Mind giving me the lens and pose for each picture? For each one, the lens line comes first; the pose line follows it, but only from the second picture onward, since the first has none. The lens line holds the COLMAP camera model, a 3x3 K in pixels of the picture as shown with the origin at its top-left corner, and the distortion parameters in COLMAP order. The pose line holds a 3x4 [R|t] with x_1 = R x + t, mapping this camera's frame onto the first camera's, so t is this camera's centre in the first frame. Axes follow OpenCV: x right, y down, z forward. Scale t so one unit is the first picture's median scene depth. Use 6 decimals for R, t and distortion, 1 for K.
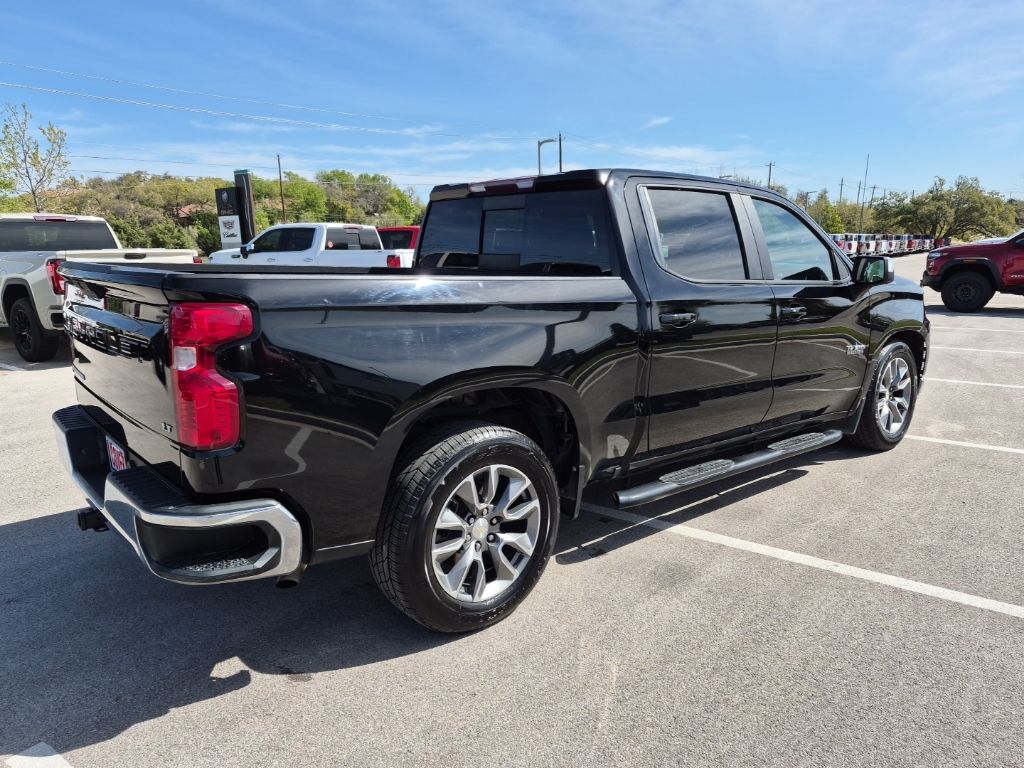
lens RADIAL K [[714.3, 0, 516.1], [0, 714.3, 379.6], [0, 0, 1]] dist [0.080859, -0.077200]
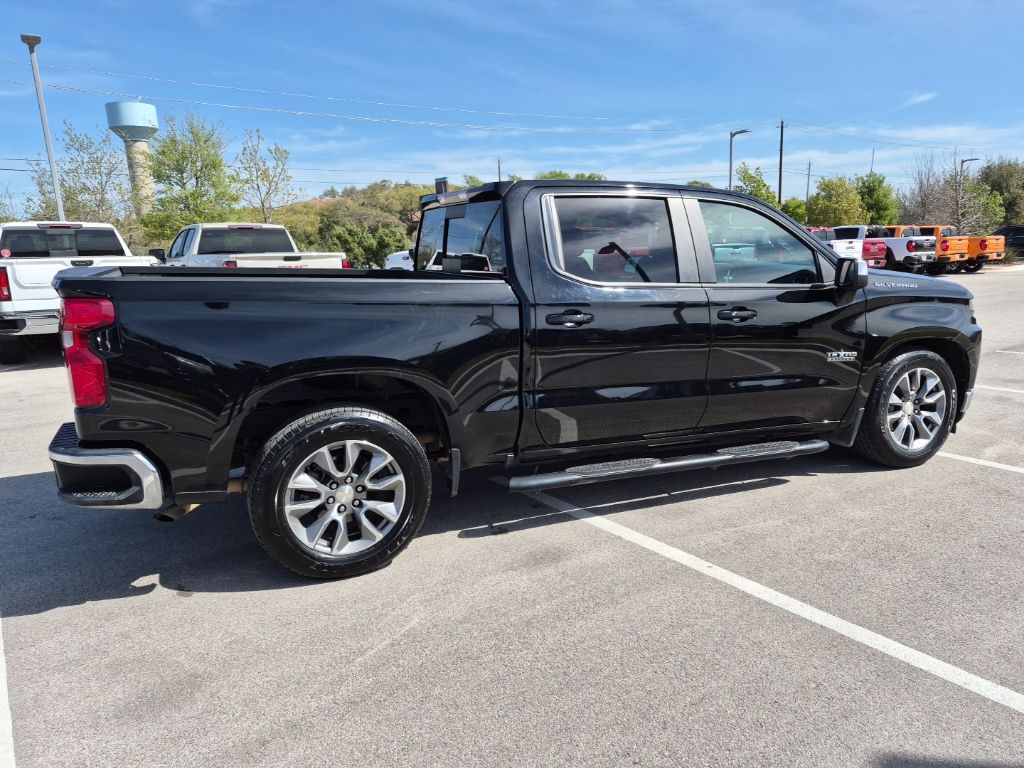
lens RADIAL K [[714.3, 0, 516.1], [0, 714.3, 379.6], [0, 0, 1]] dist [0.080859, -0.077200]
pose [[0.955933, 0.044907, -0.290131, 0.494831], [-0.043730, 0.998988, 0.010542, -0.004309], [0.290311, 0.002610, 0.956929, -0.044671]]
